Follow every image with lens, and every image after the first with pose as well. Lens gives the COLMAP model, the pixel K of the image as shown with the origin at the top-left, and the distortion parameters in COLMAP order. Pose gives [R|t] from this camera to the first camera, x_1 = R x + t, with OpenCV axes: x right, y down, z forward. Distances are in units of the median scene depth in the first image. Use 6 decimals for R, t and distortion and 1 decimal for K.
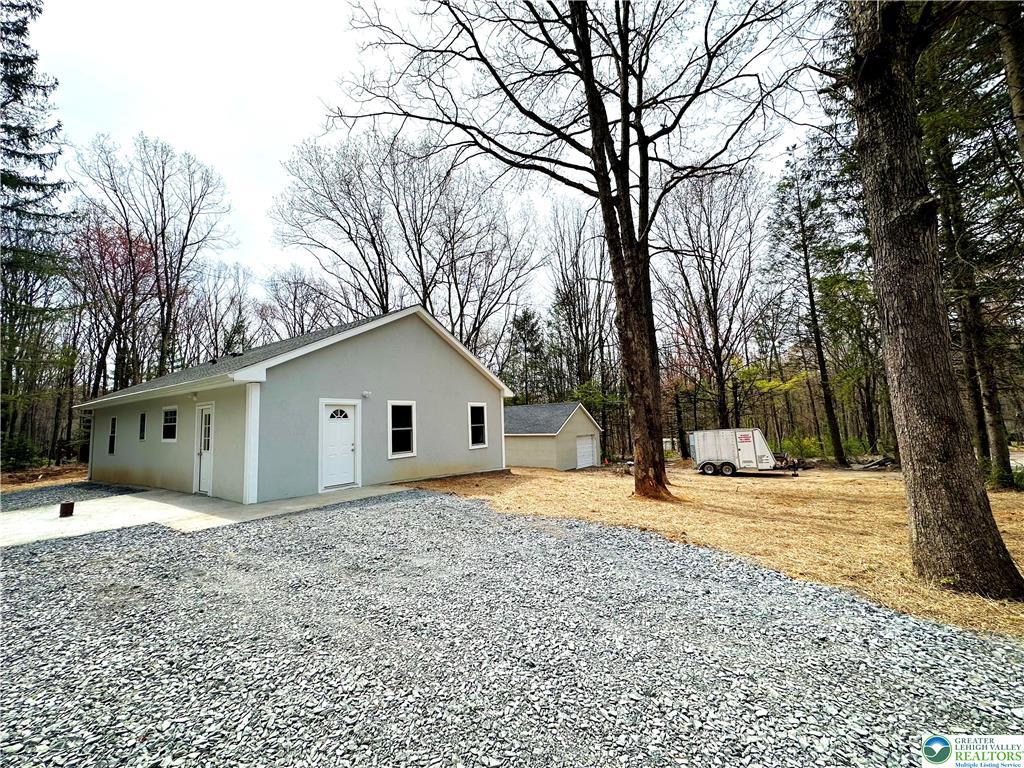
lens RADIAL K [[408.5, 0, 512.9], [0, 408.5, 383.7], [0, 0, 1]] dist [-0.005578, 0.001151]
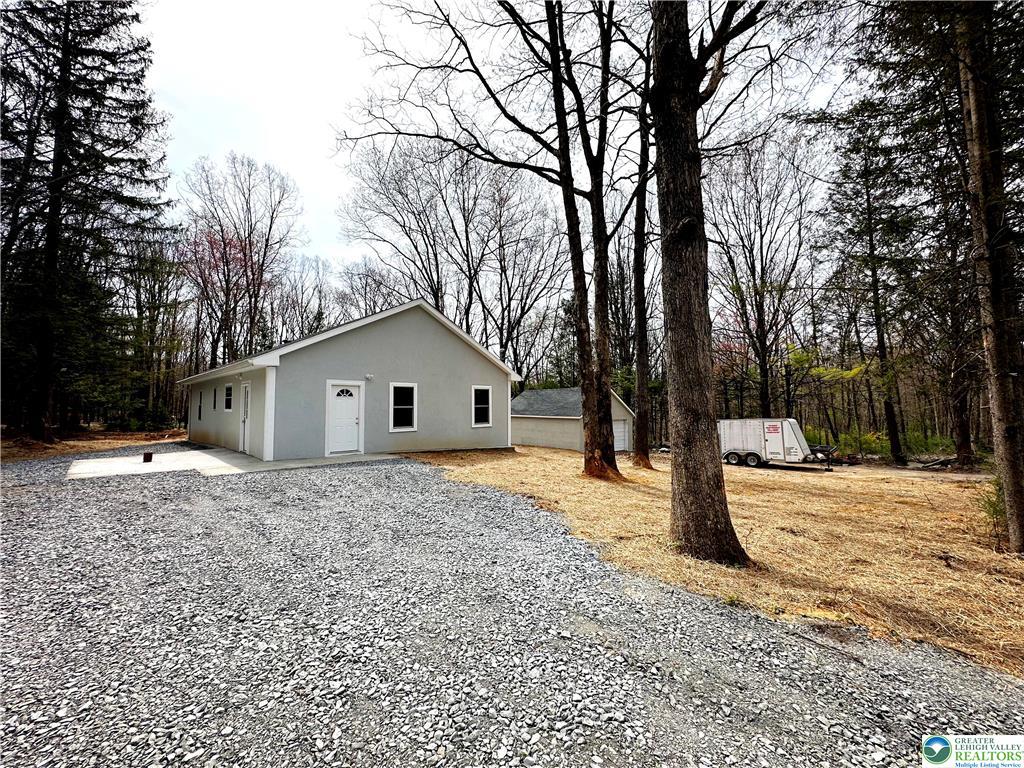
lens RADIAL K [[408.5, 0, 512.9], [0, 408.5, 383.7], [0, 0, 1]] dist [-0.005578, 0.001151]
pose [[0.982797, 0.020677, -0.183526, 0.218314], [-0.012593, 0.998903, 0.045103, -0.010530], [0.184257, -0.042016, 0.981980, -0.070660]]
